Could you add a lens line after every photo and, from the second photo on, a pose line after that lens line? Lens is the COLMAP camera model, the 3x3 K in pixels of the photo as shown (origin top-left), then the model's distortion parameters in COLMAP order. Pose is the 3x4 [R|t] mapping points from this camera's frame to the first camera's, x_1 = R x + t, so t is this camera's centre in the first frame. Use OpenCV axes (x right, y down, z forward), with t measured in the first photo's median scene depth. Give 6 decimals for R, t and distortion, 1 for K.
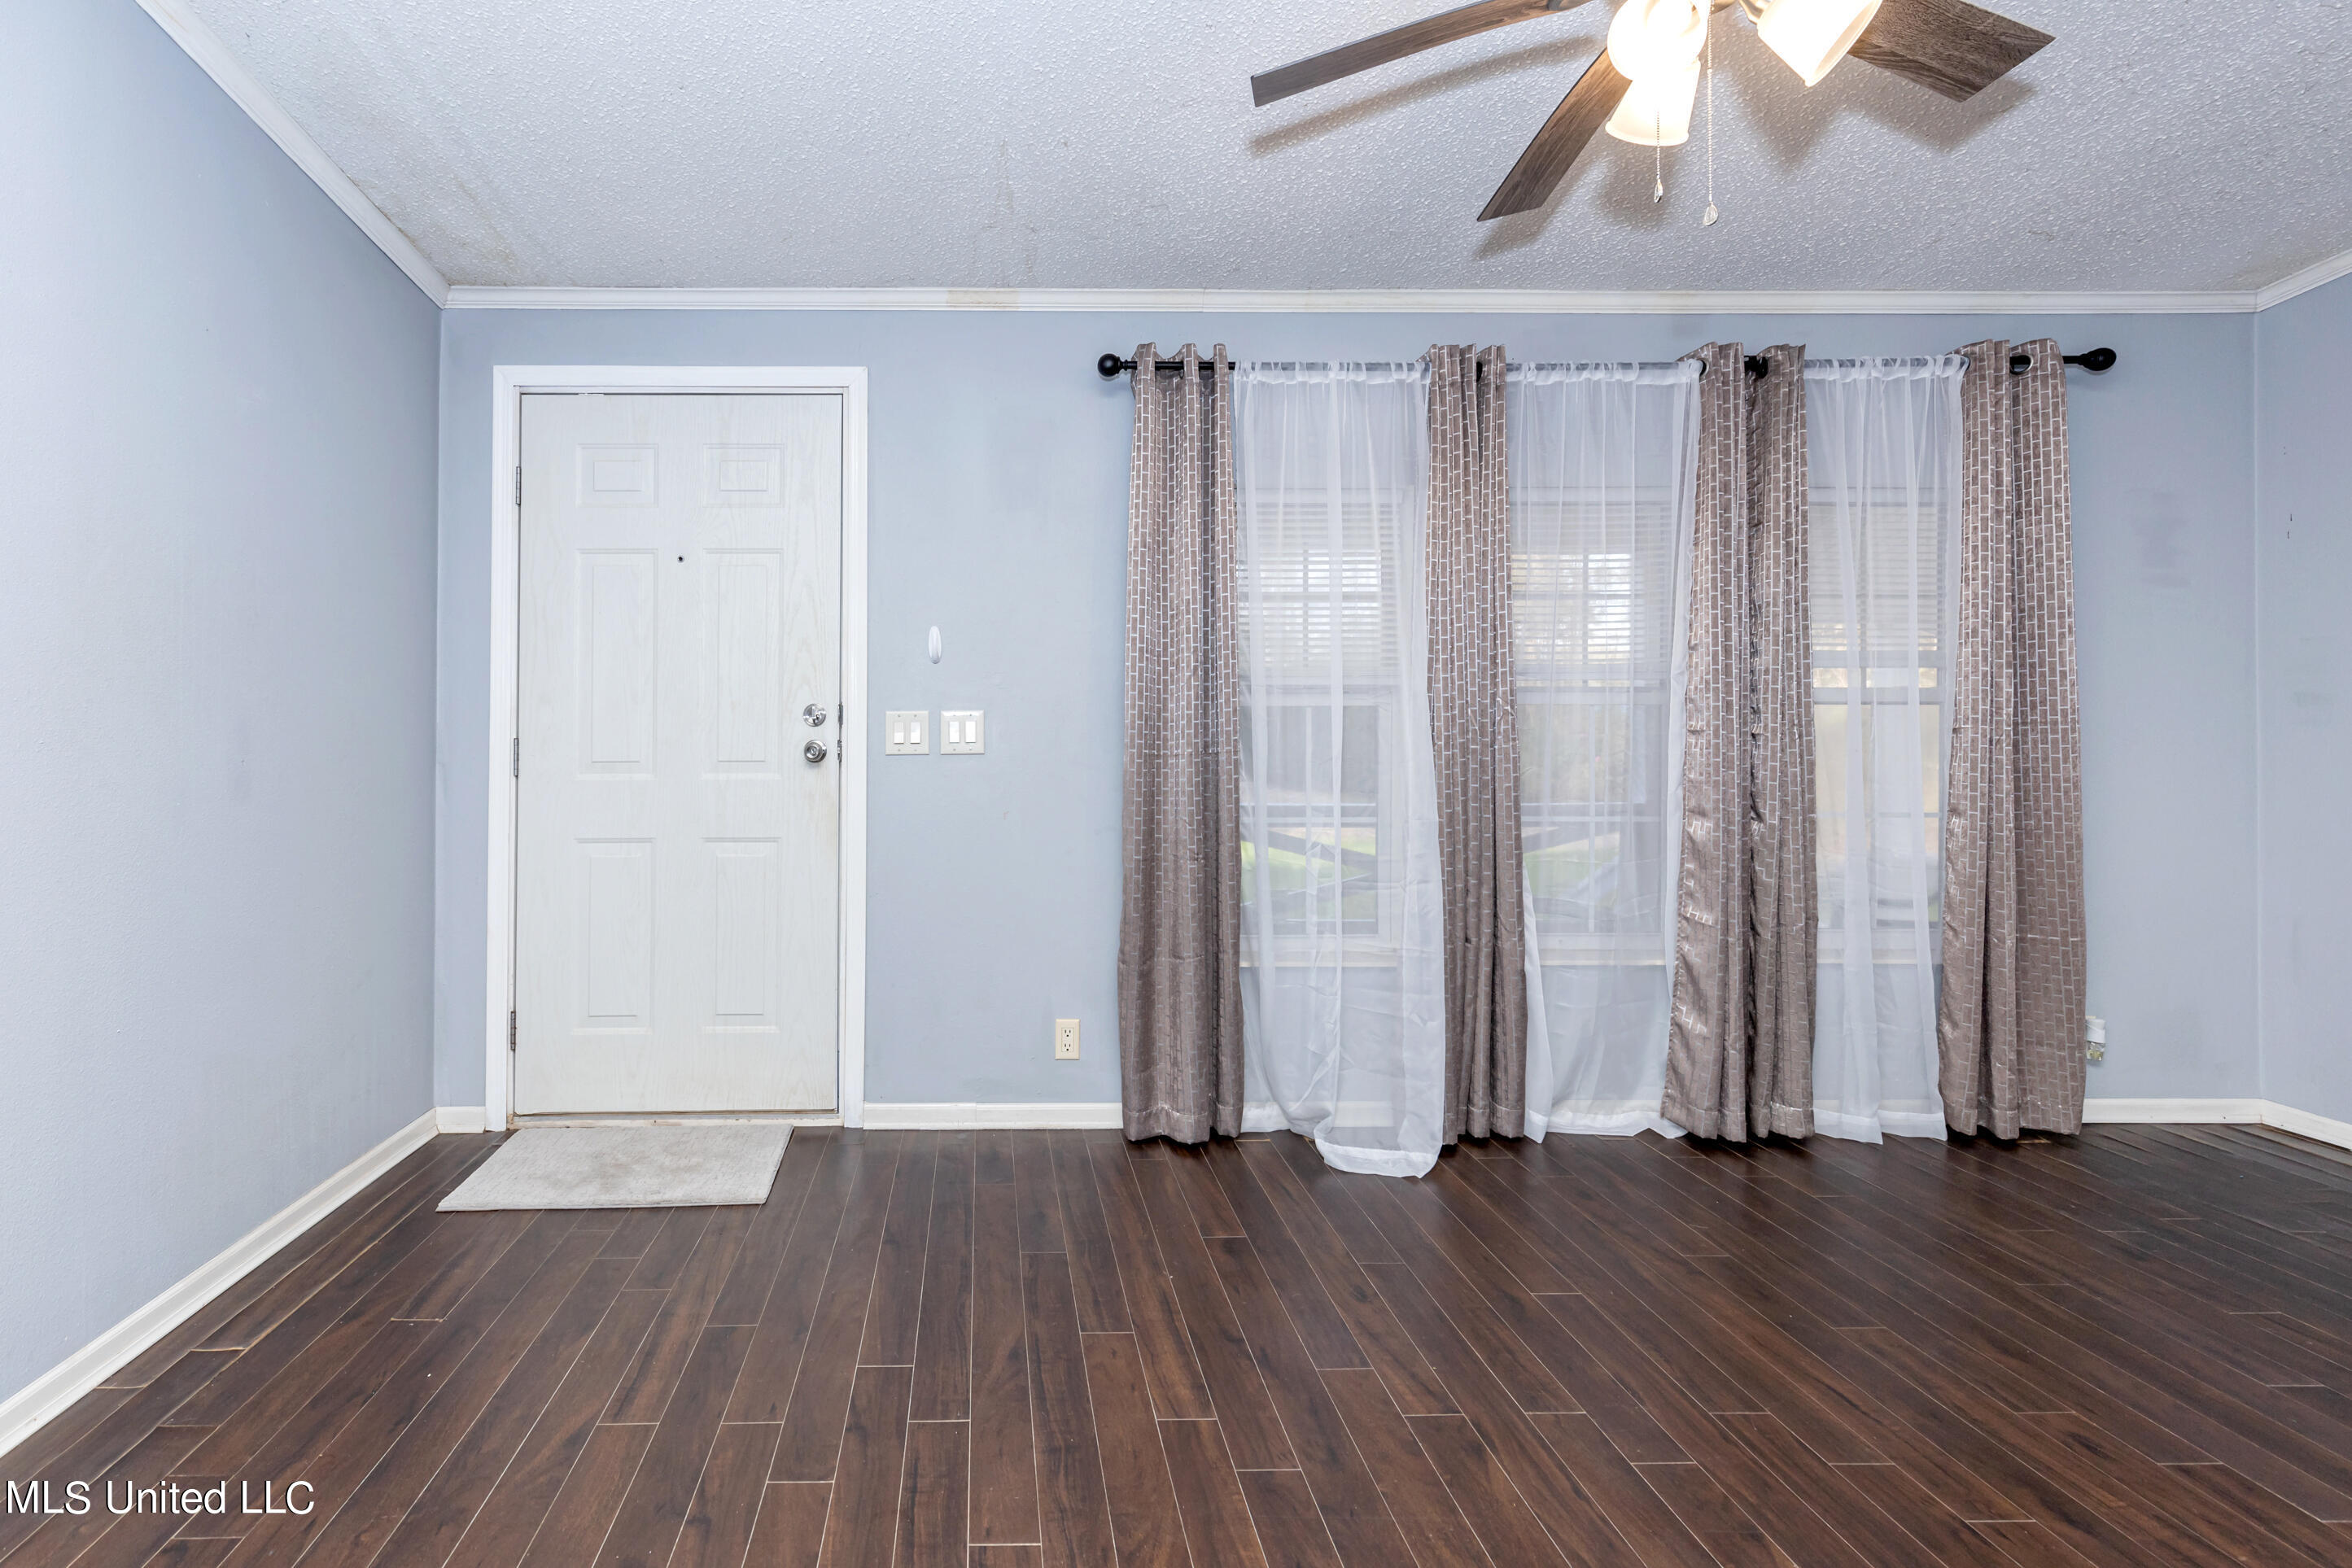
lens RADIAL K [[1101.2, 0, 908.1], [0, 1101.2, 741.7], [0, 0, 1]] dist [0.004571, -0.000456]
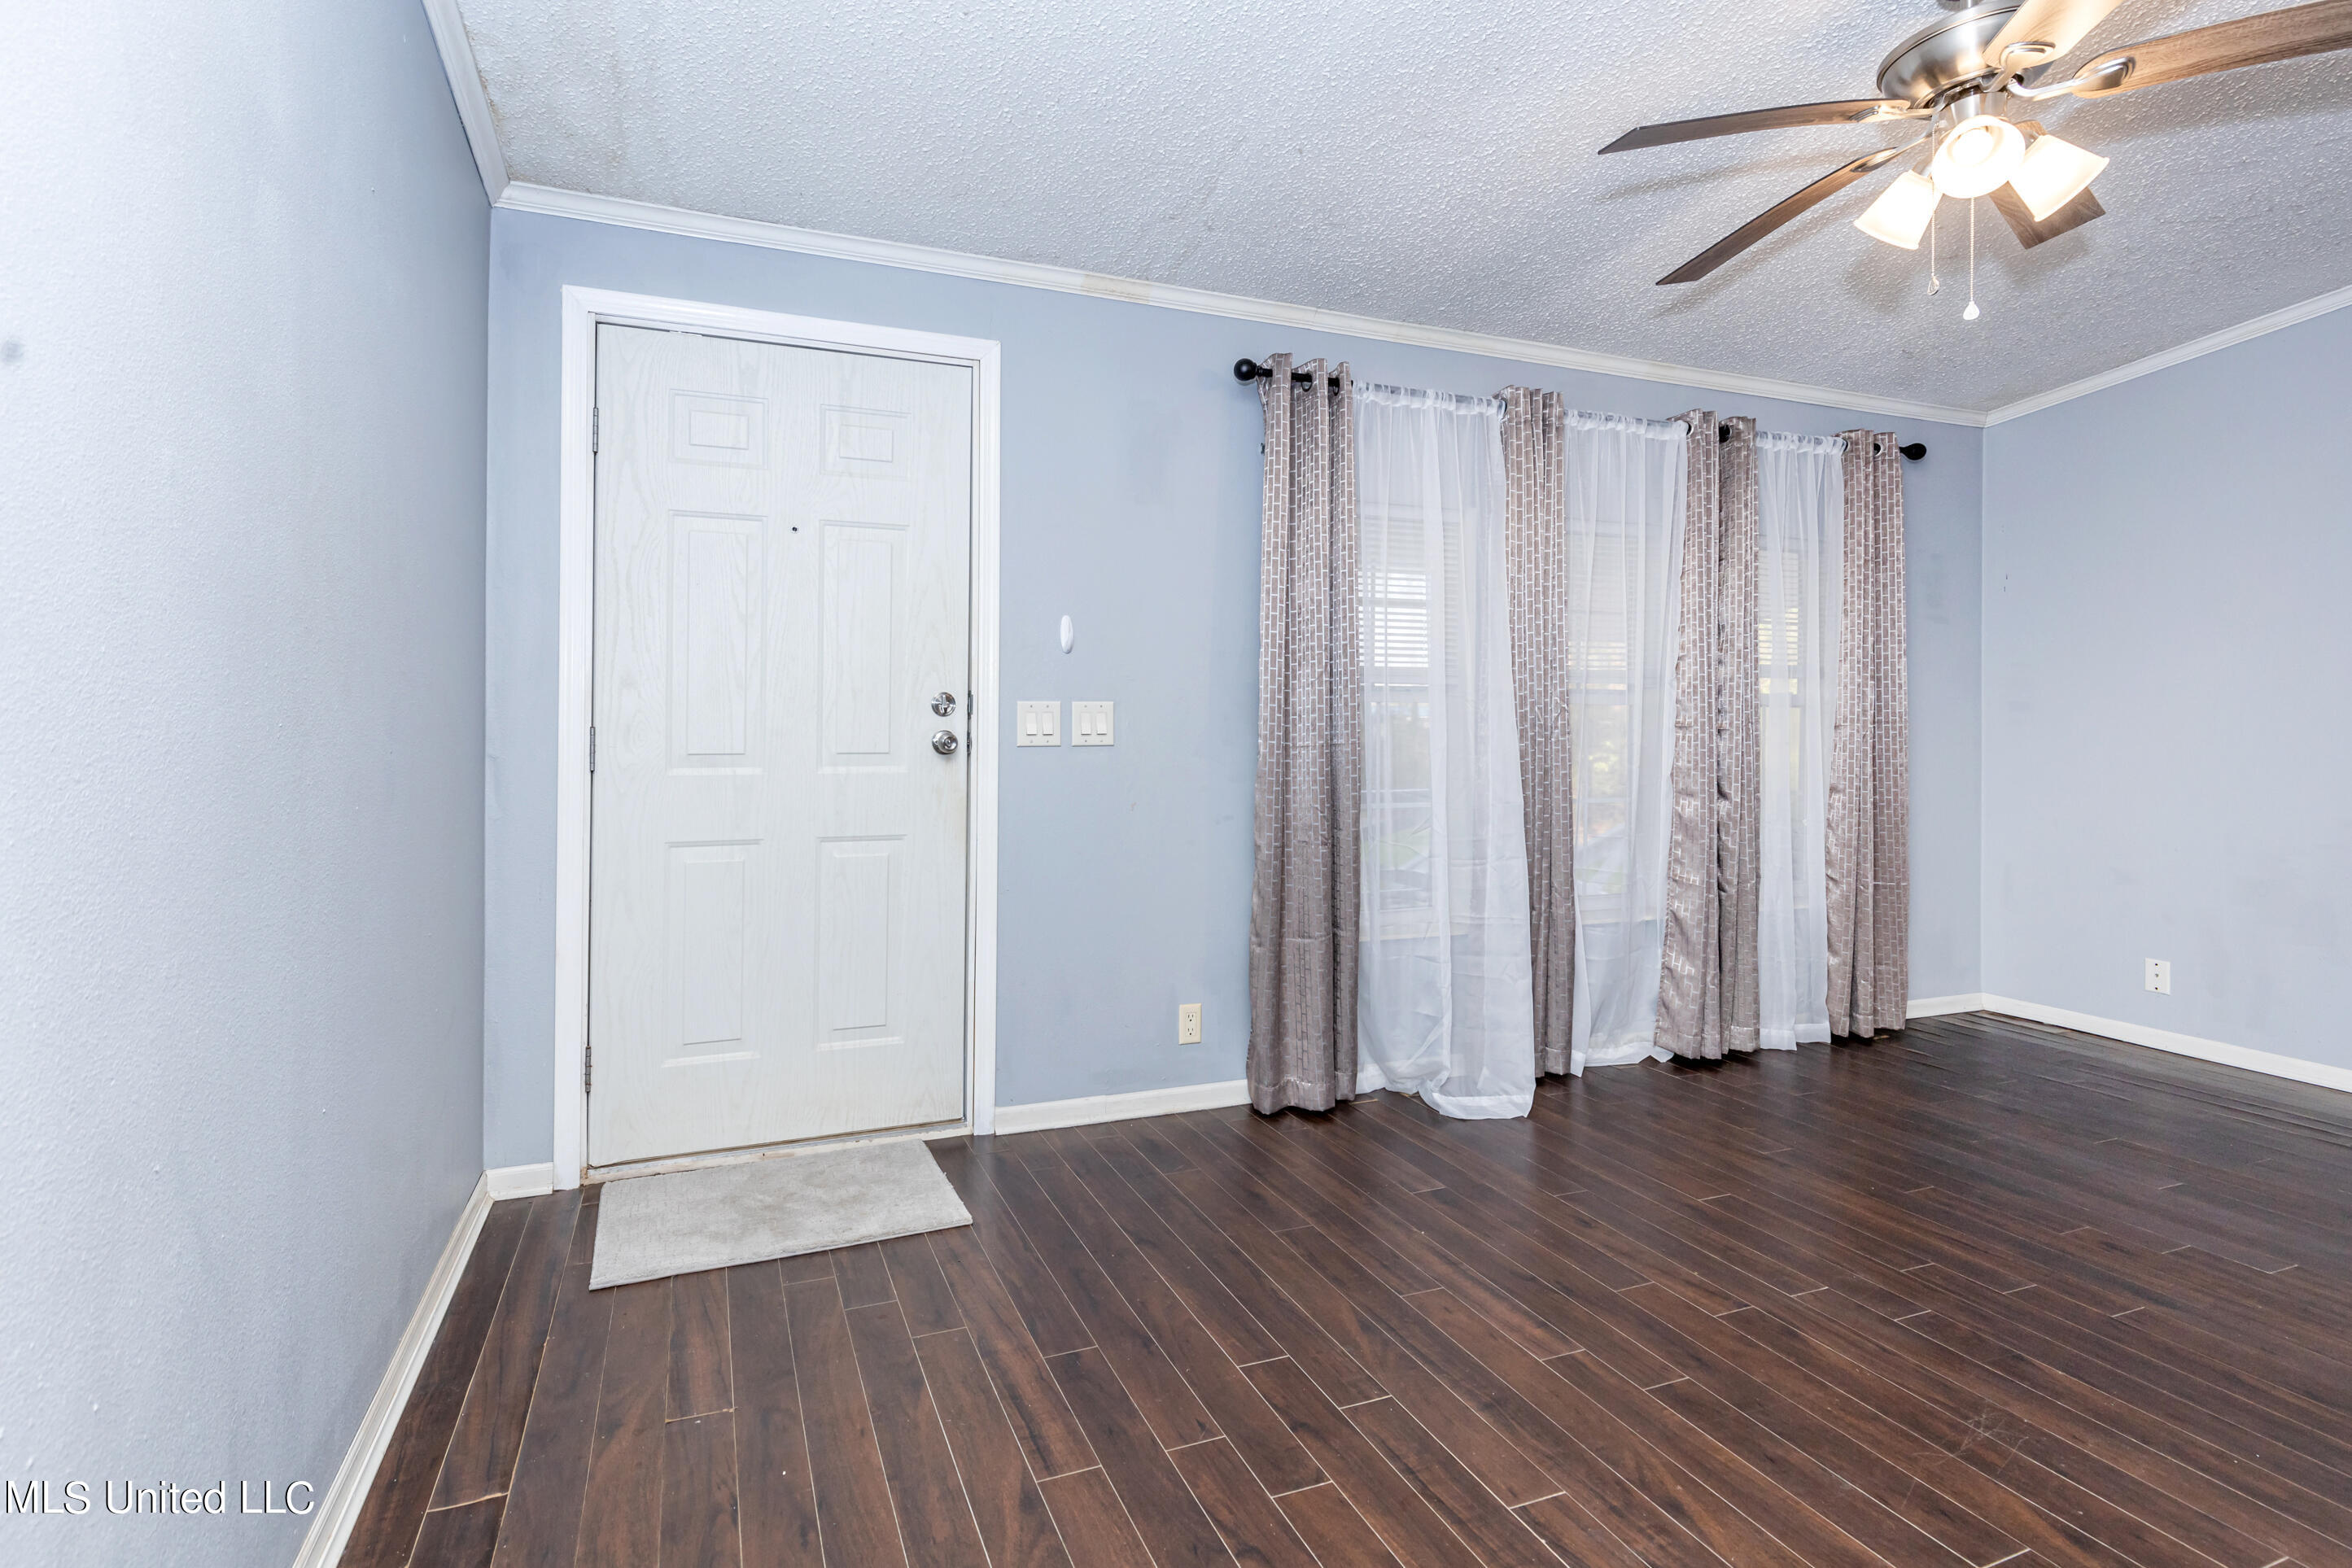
lens RADIAL K [[1101.2, 0, 1028.9], [0, 1101.2, 744.9], [0, 0, 1]] dist [0.004571, -0.000456]
pose [[0.941244, 0.000298, 0.337729, -0.378134], [-0.003776, 0.999946, 0.009642, 0.001342], [-0.337708, -0.010351, 0.941194, 0.096285]]
